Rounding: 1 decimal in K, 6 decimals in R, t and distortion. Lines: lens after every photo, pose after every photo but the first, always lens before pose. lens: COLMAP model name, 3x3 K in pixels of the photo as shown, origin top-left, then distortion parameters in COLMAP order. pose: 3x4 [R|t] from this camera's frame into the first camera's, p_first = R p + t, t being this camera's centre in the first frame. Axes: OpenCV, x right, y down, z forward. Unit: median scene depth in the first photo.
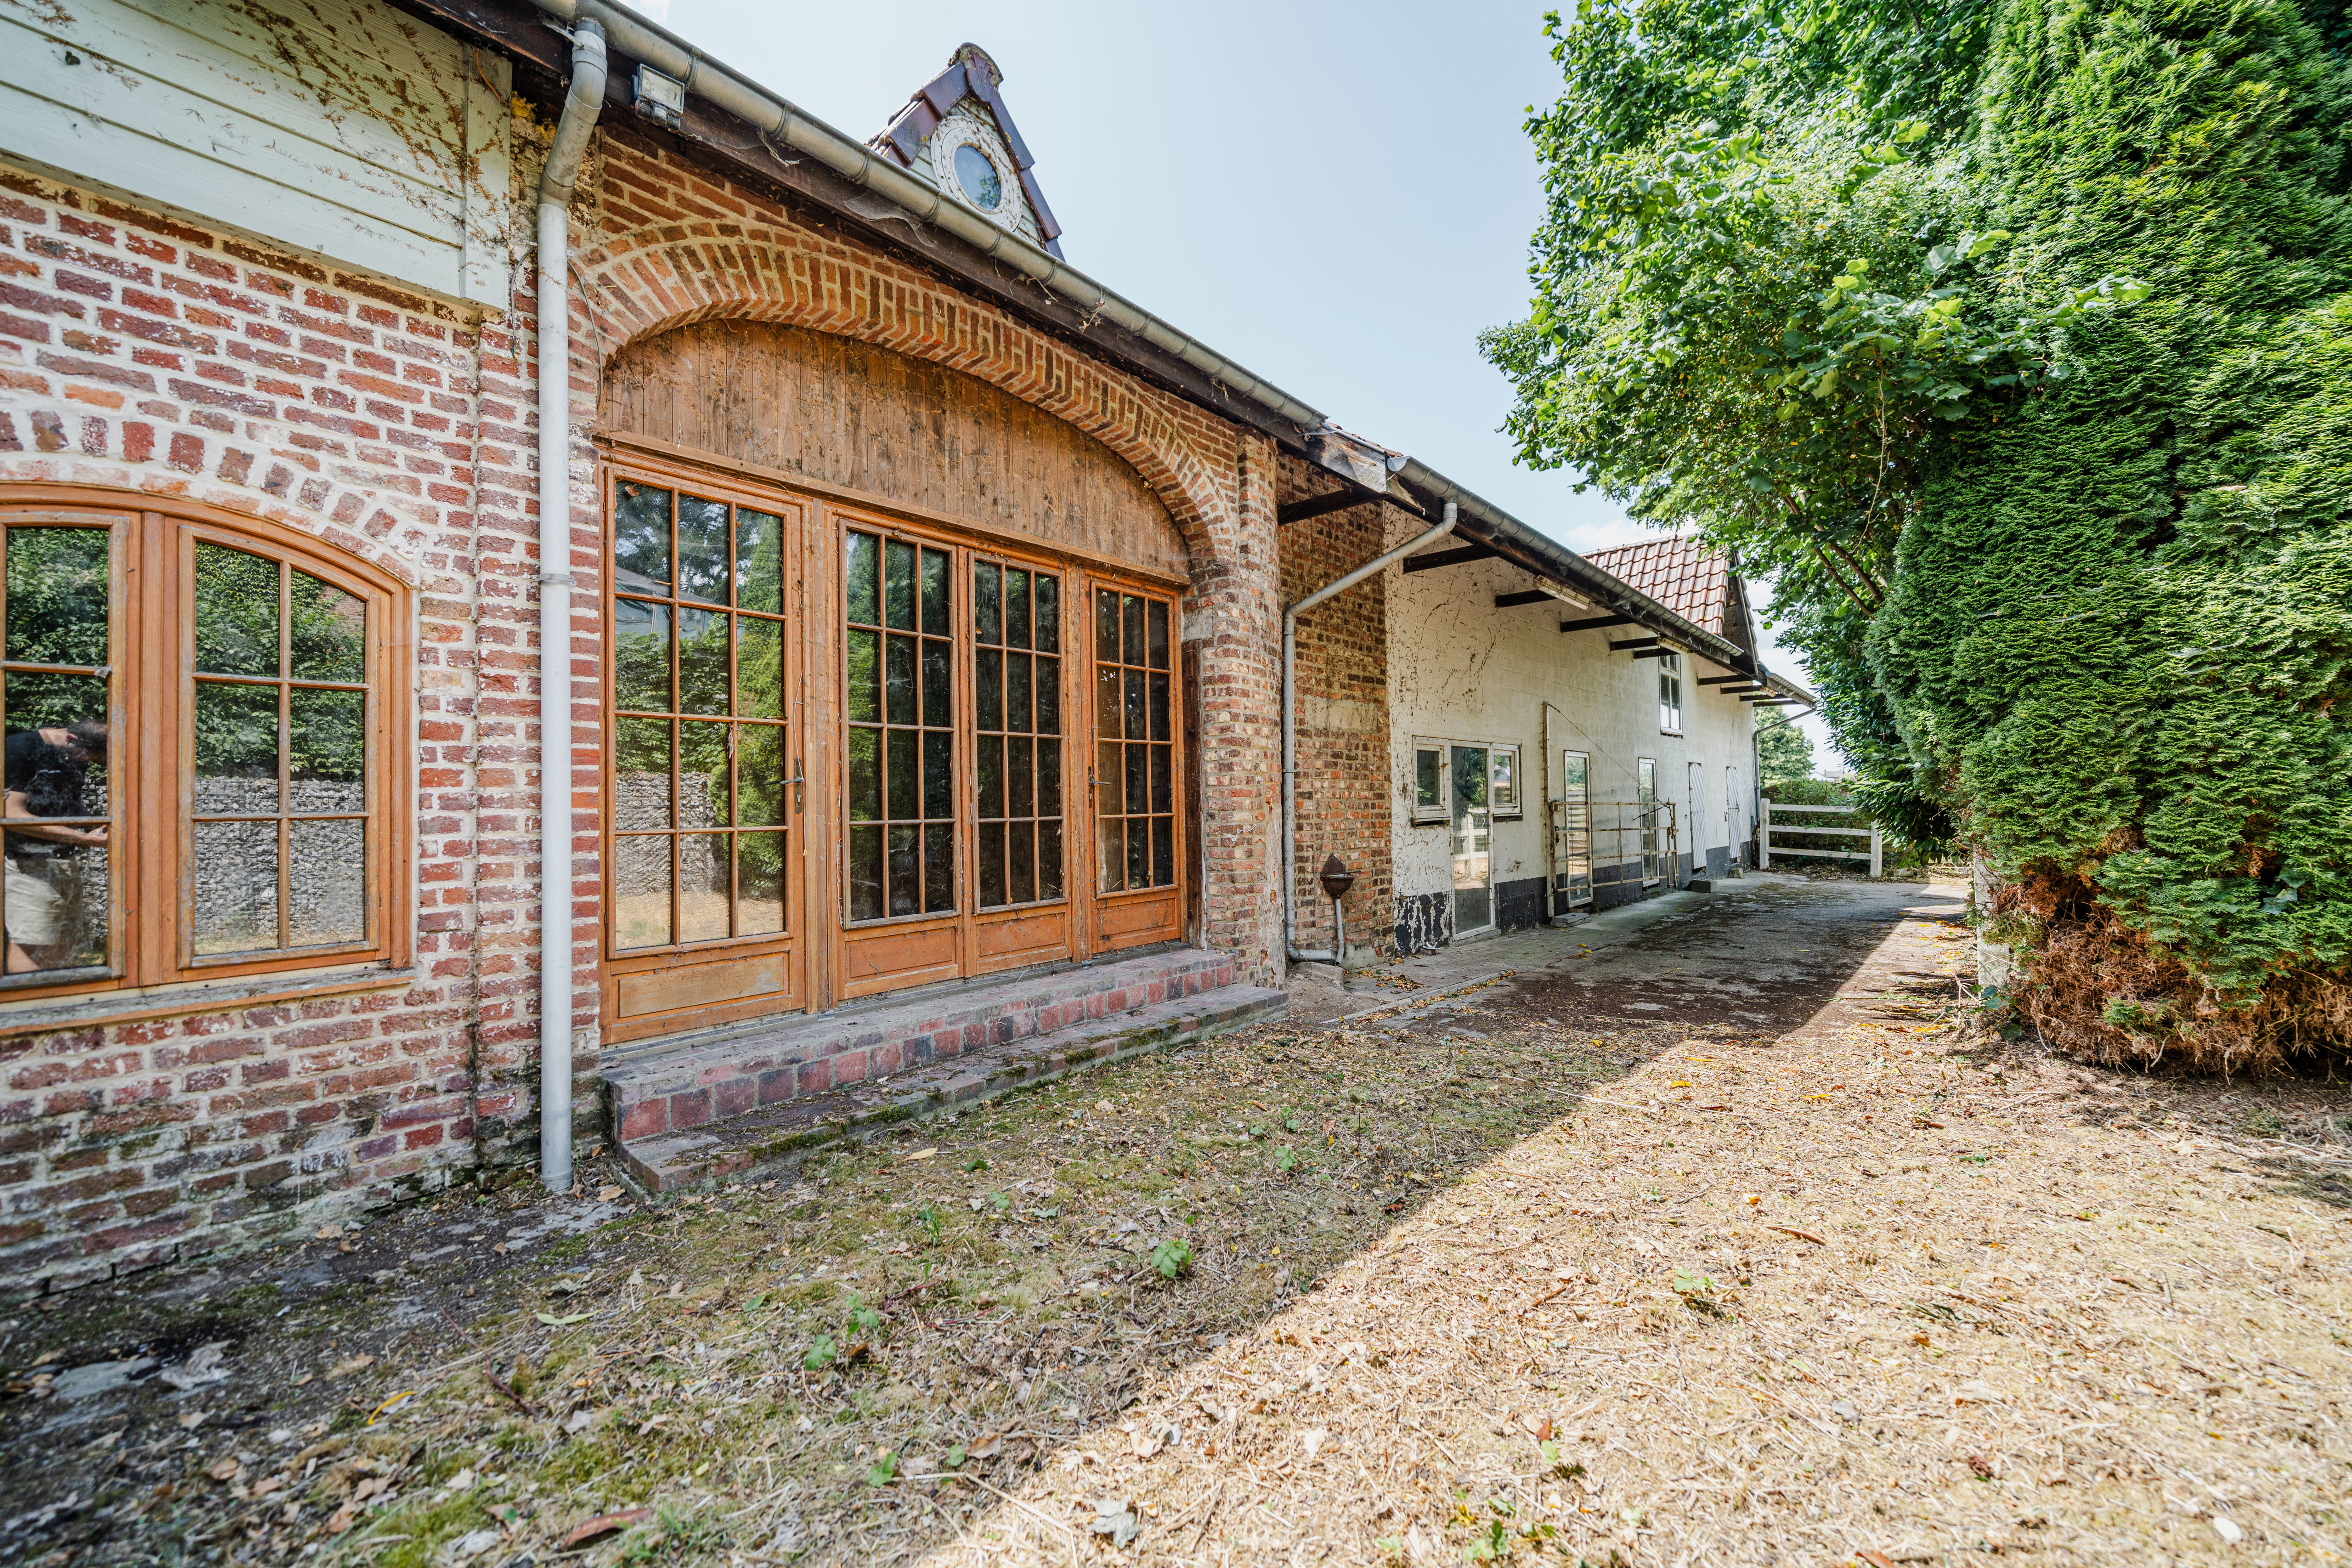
lens RADIAL K [[886.4, 0, 1176.0], [0, 886.4, 784.0], [0, 0, 1]] dist [-0.000403, -0.000218]
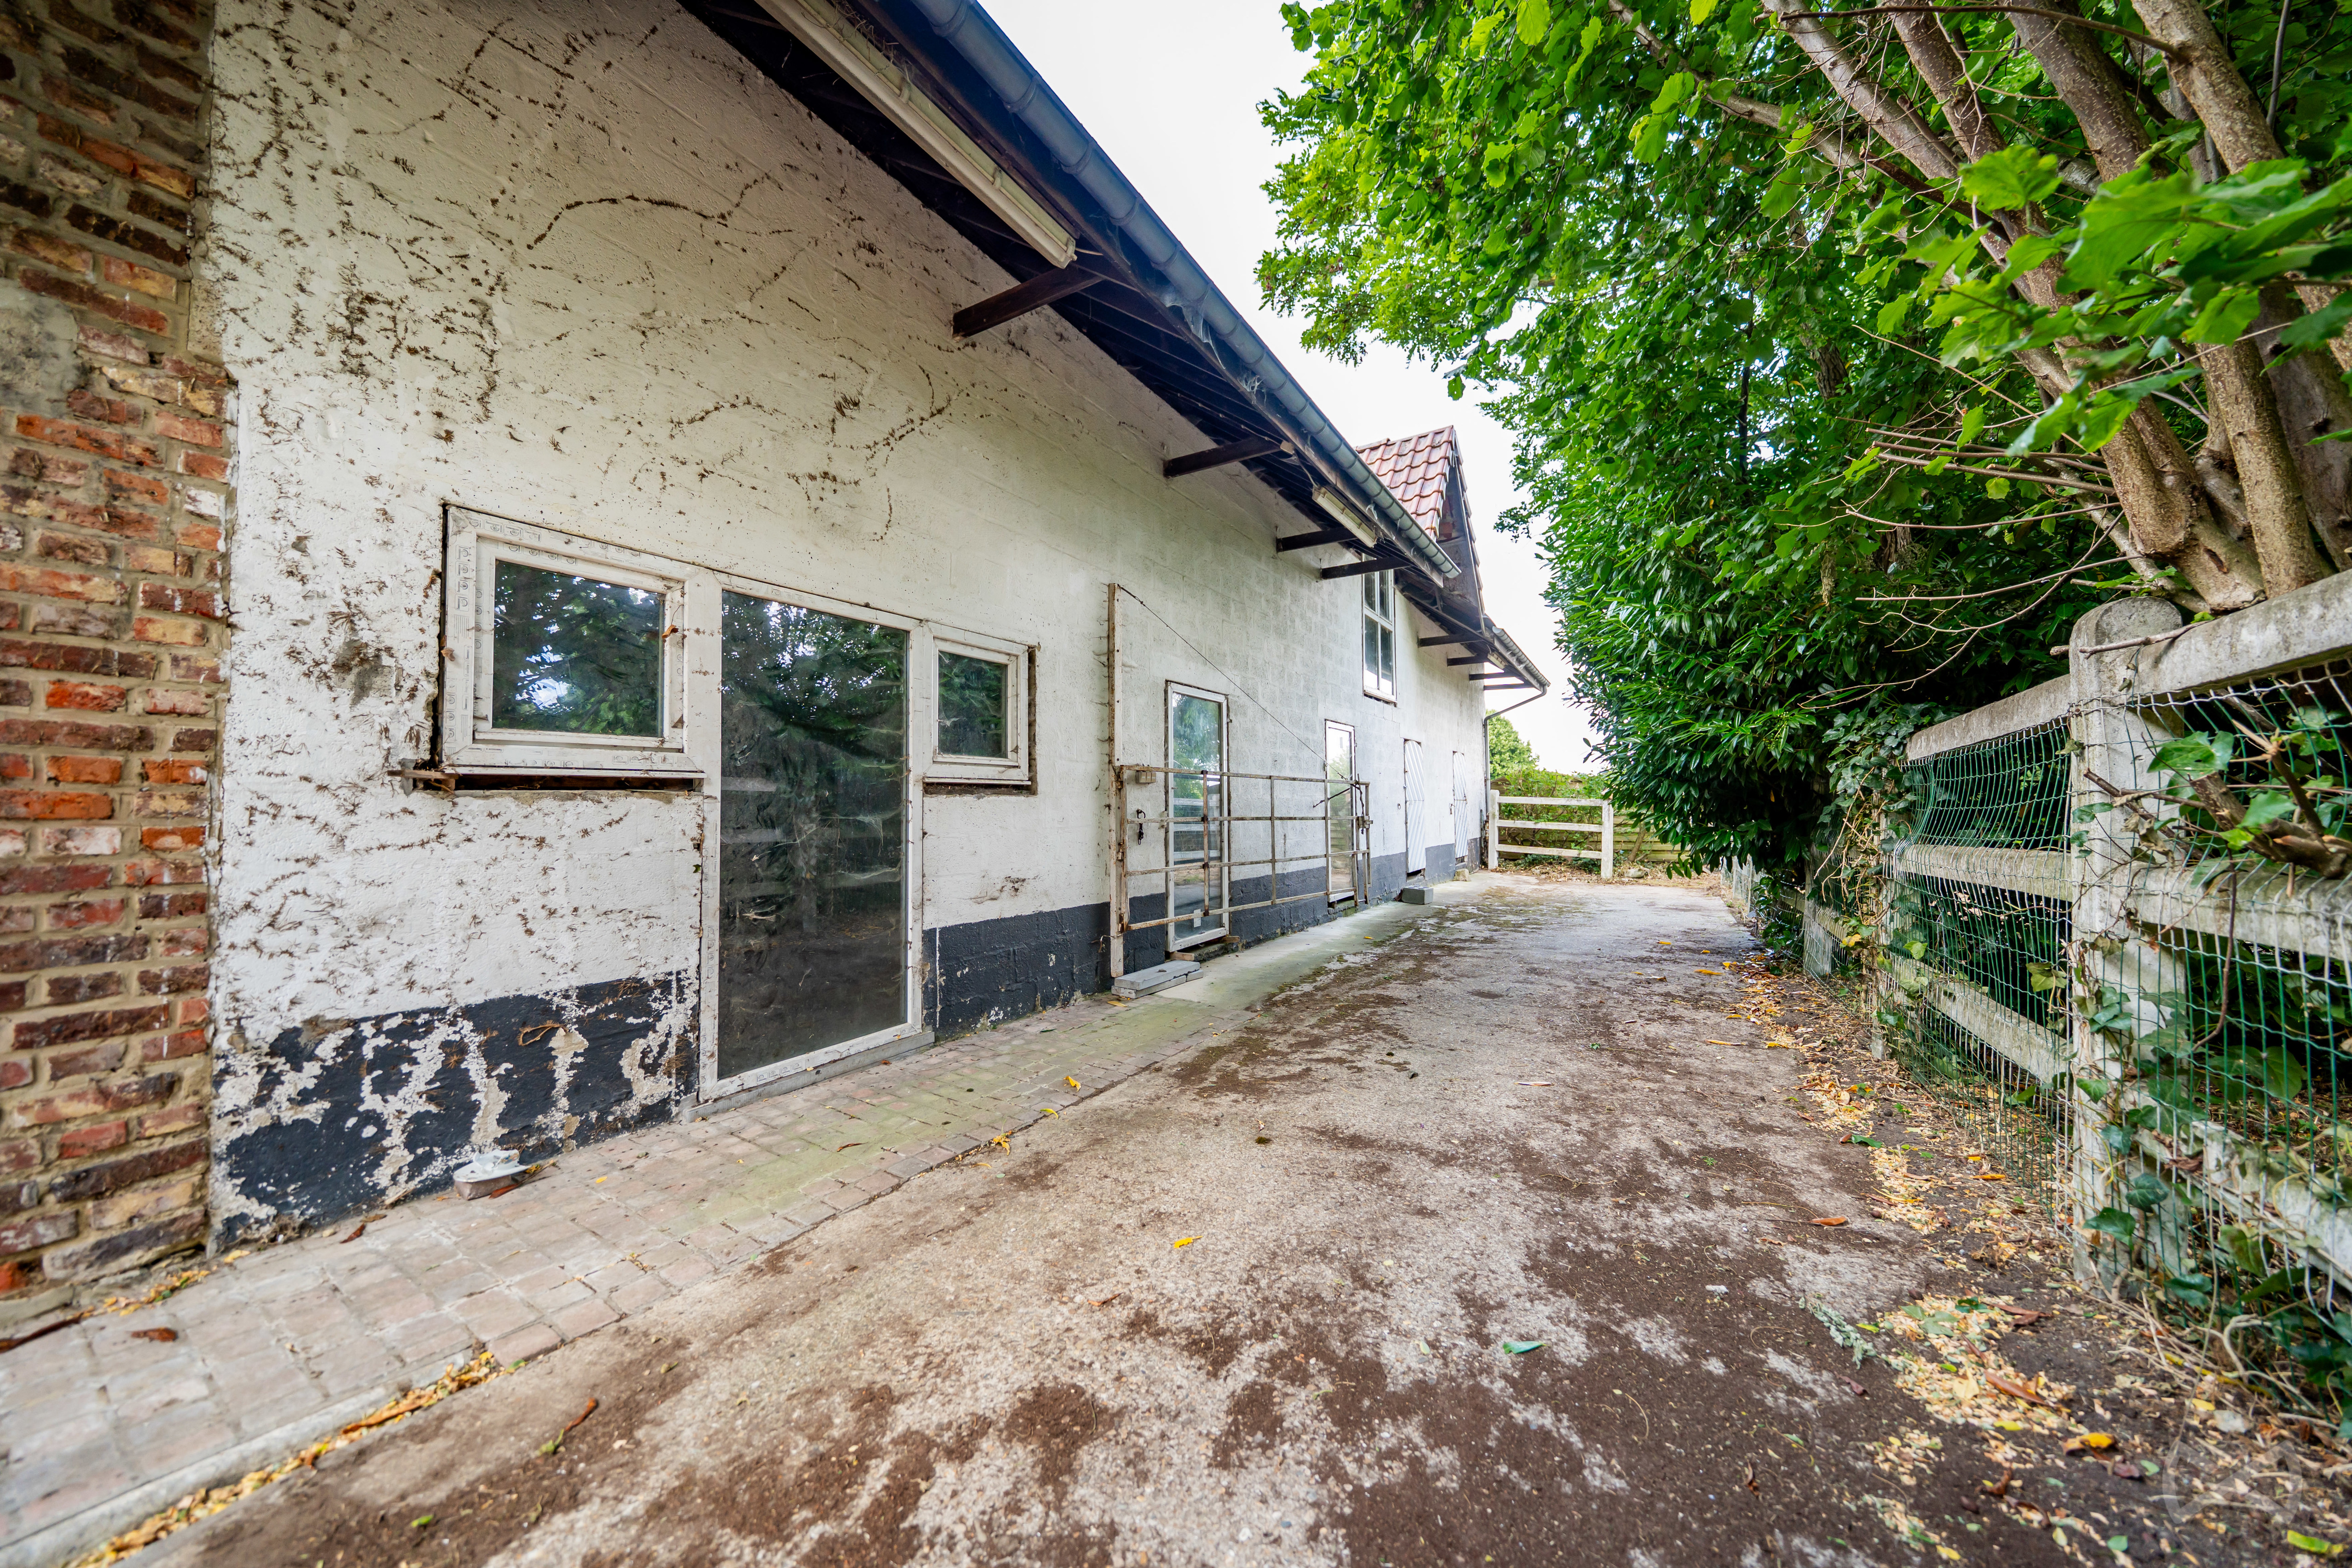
lens RADIAL K [[756.5, 0, 1165.0], [0, 756.5, 783.0], [0, 0, 1]] dist [-0.000247, -0.003340]
pose [[0.985876, 0.013154, 0.166957, 0.685104], [-0.011954, 0.999895, -0.008191, 0.064077], [-0.167047, 0.006079, 0.985930, 0.988445]]
